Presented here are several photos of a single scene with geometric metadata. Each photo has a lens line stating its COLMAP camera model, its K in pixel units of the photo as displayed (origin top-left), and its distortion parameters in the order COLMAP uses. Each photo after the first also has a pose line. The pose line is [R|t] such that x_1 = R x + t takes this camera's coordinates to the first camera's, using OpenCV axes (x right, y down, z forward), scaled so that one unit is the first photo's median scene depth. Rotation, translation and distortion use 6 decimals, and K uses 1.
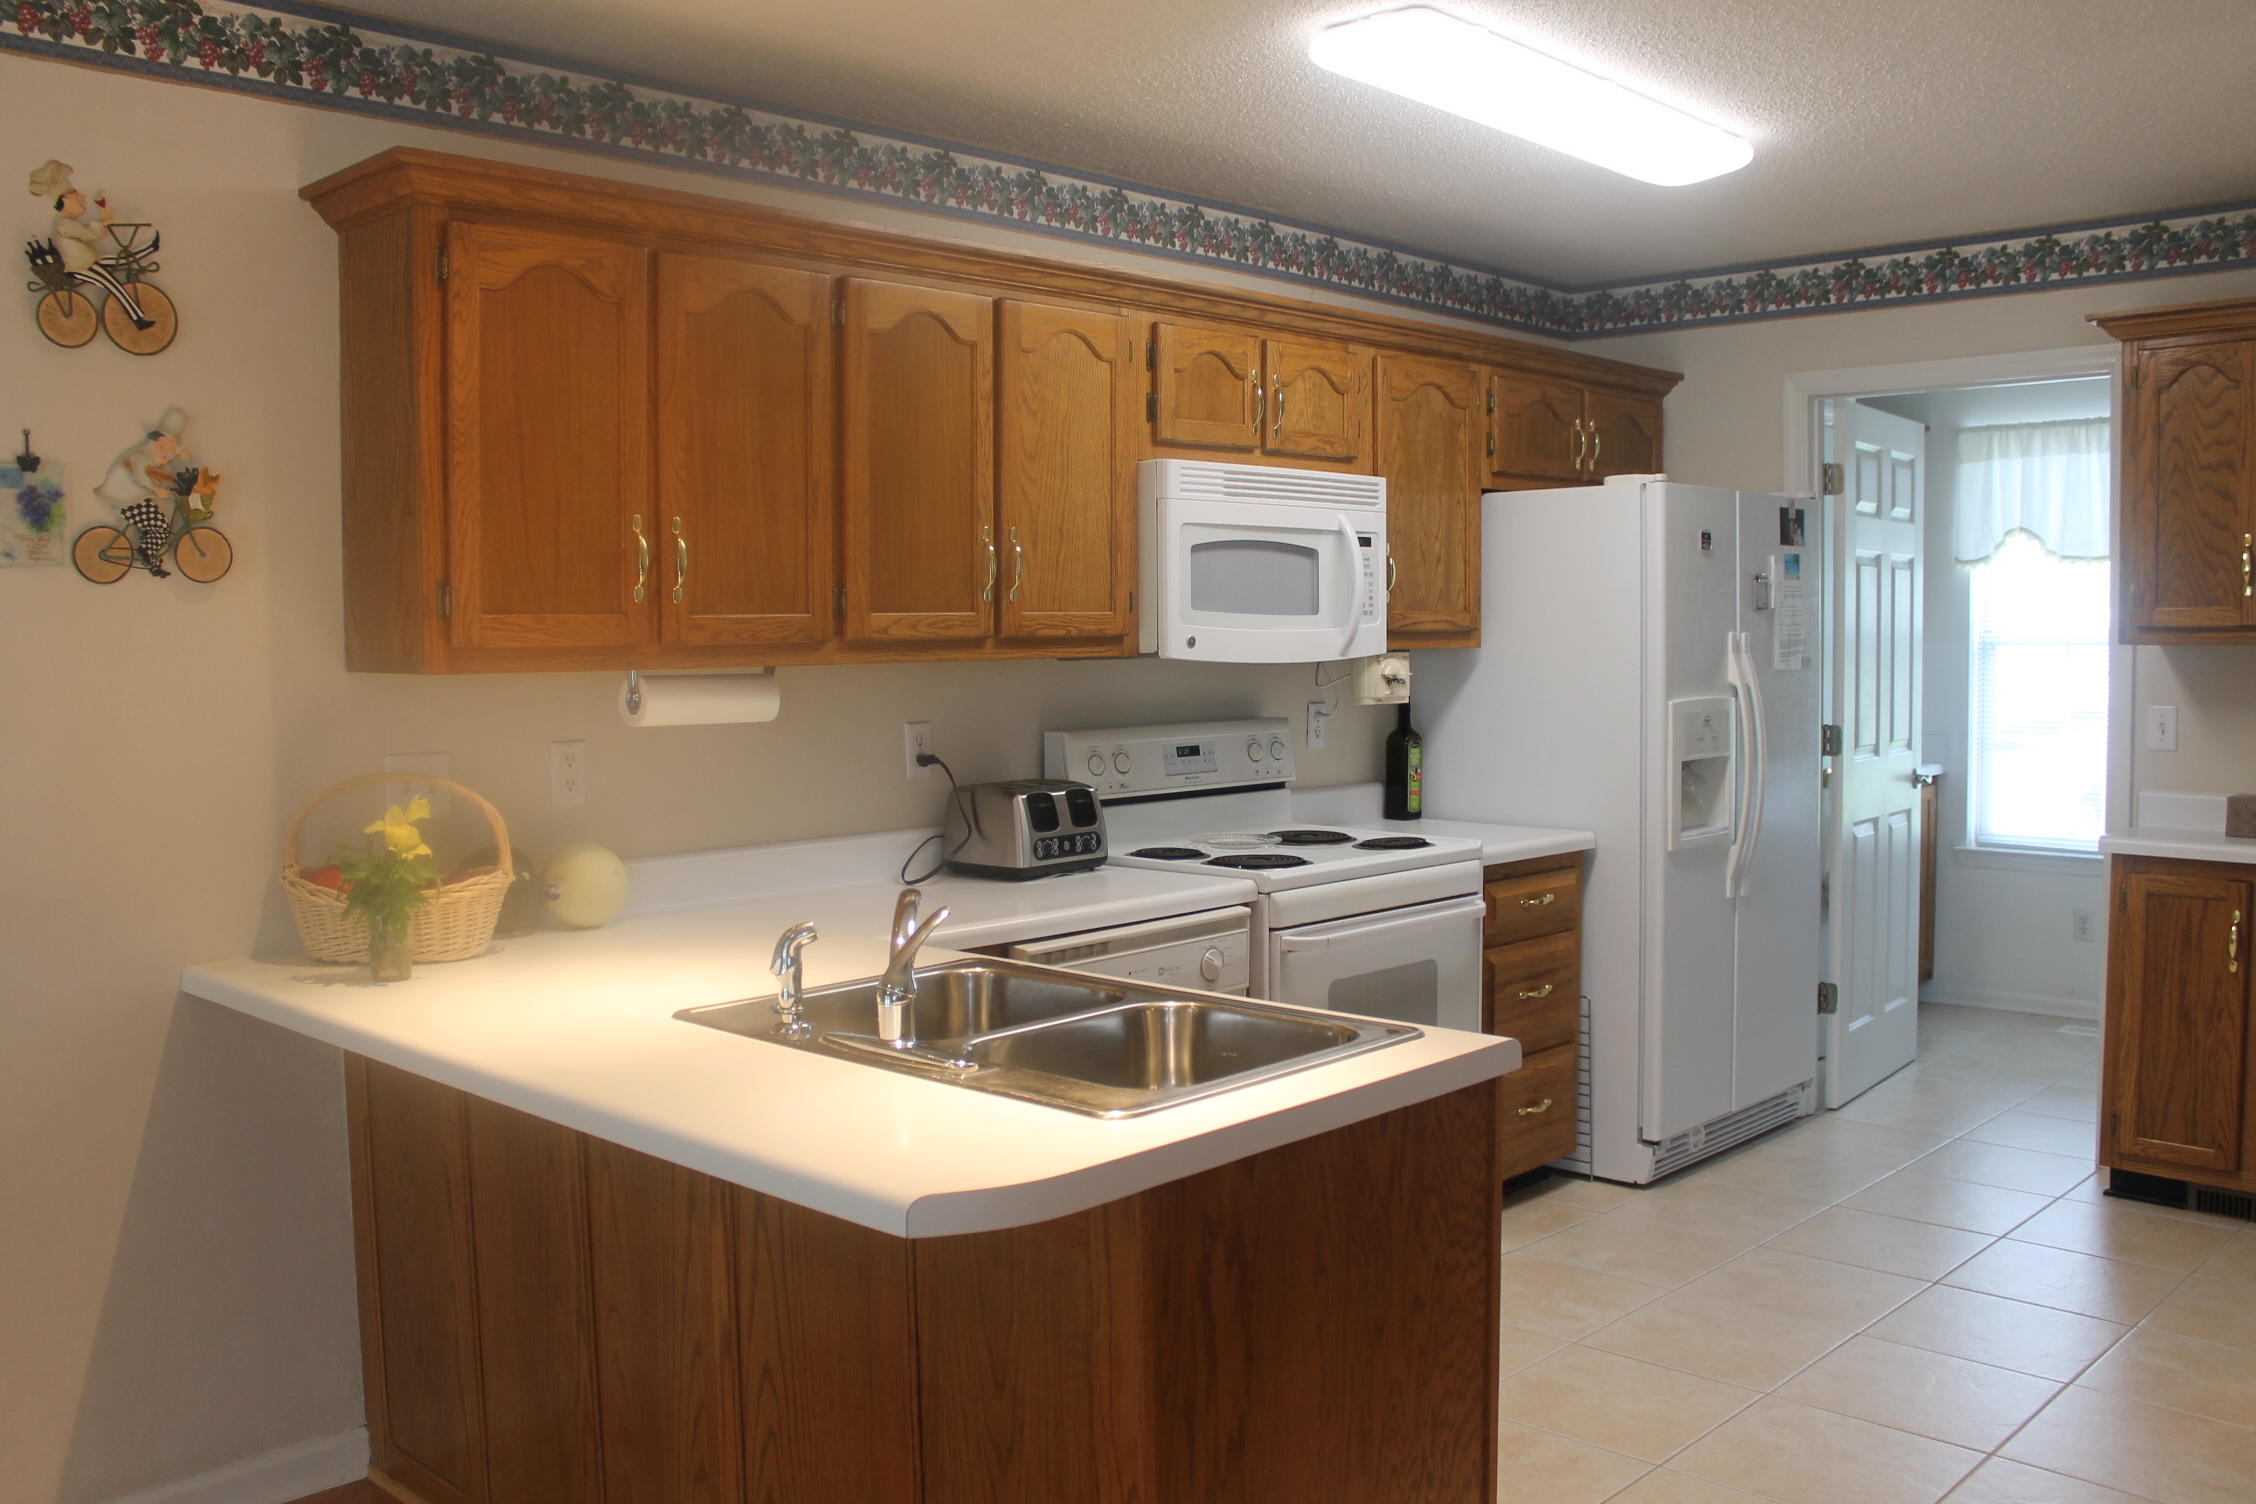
lens RADIAL K [[1927.3, 0, 1127.0], [0, 1927.3, 751.7], [0, 0, 1]] dist [-0.152639, 0.118030]
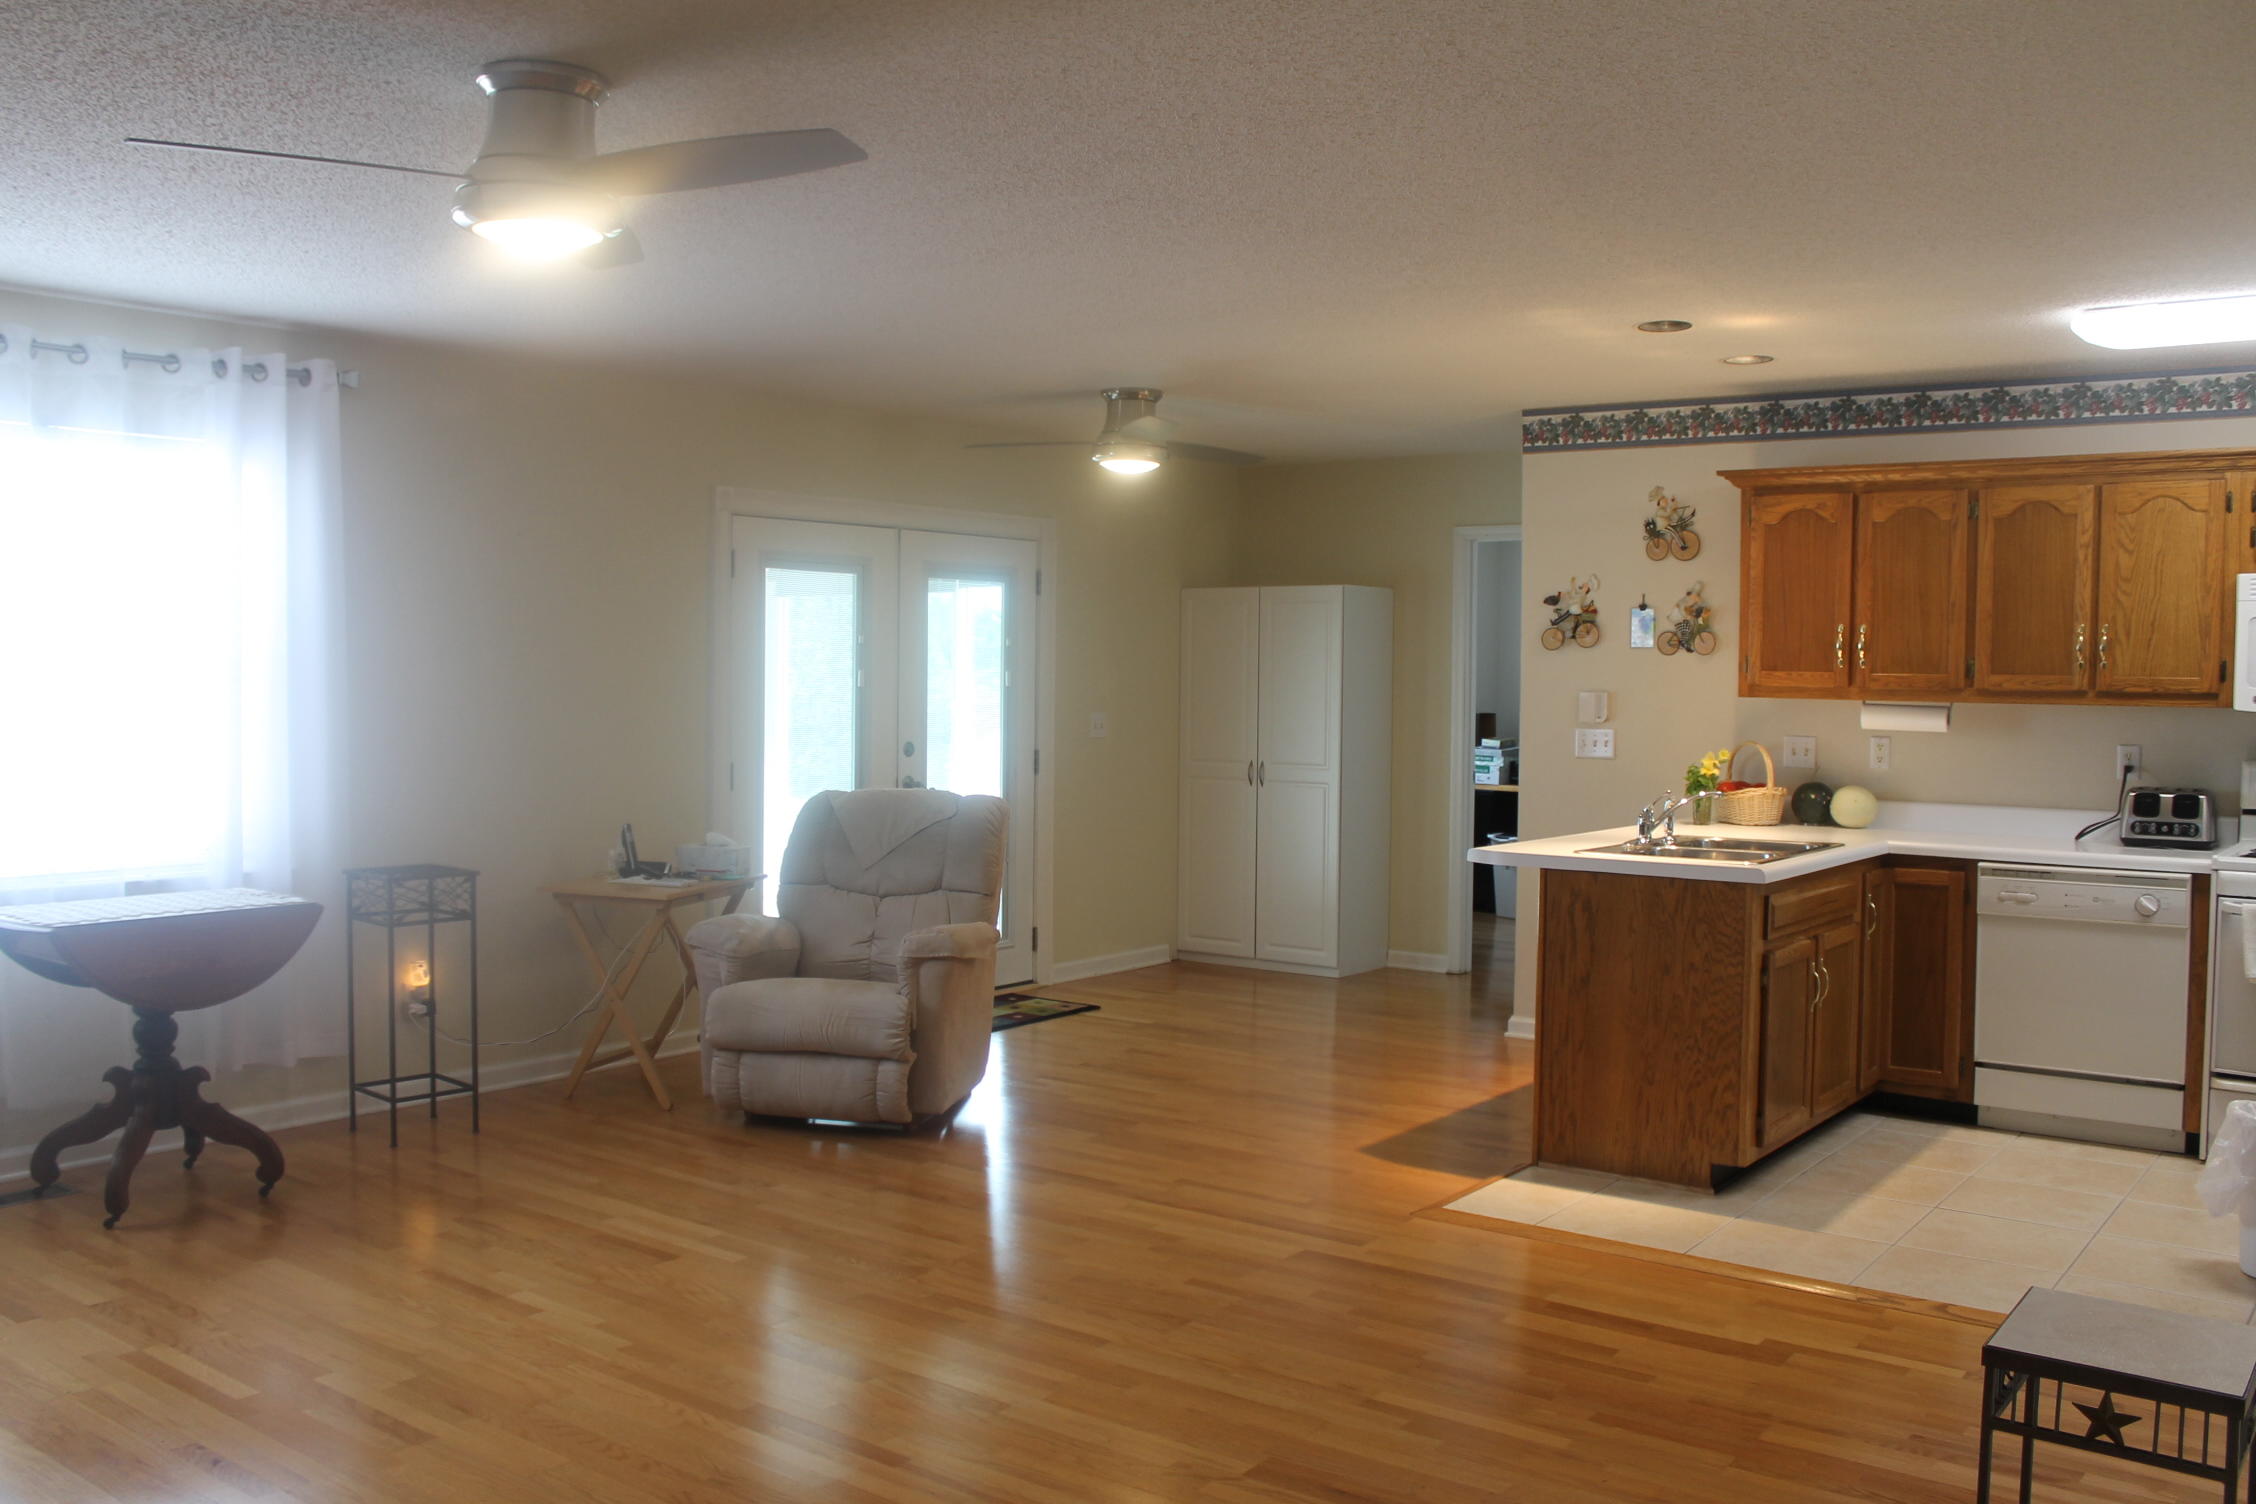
lens RADIAL K [[1927.3, 0, 1125.6], [0, 1927.3, 748.8], [0, 0, 1]] dist [-0.152639, 0.118030]
pose [[0.116849, 0.054150, -0.991672, 1.664650], [-0.075761, 0.996089, 0.045464, -0.024195], [0.990256, 0.069818, 0.120495, -0.003197]]
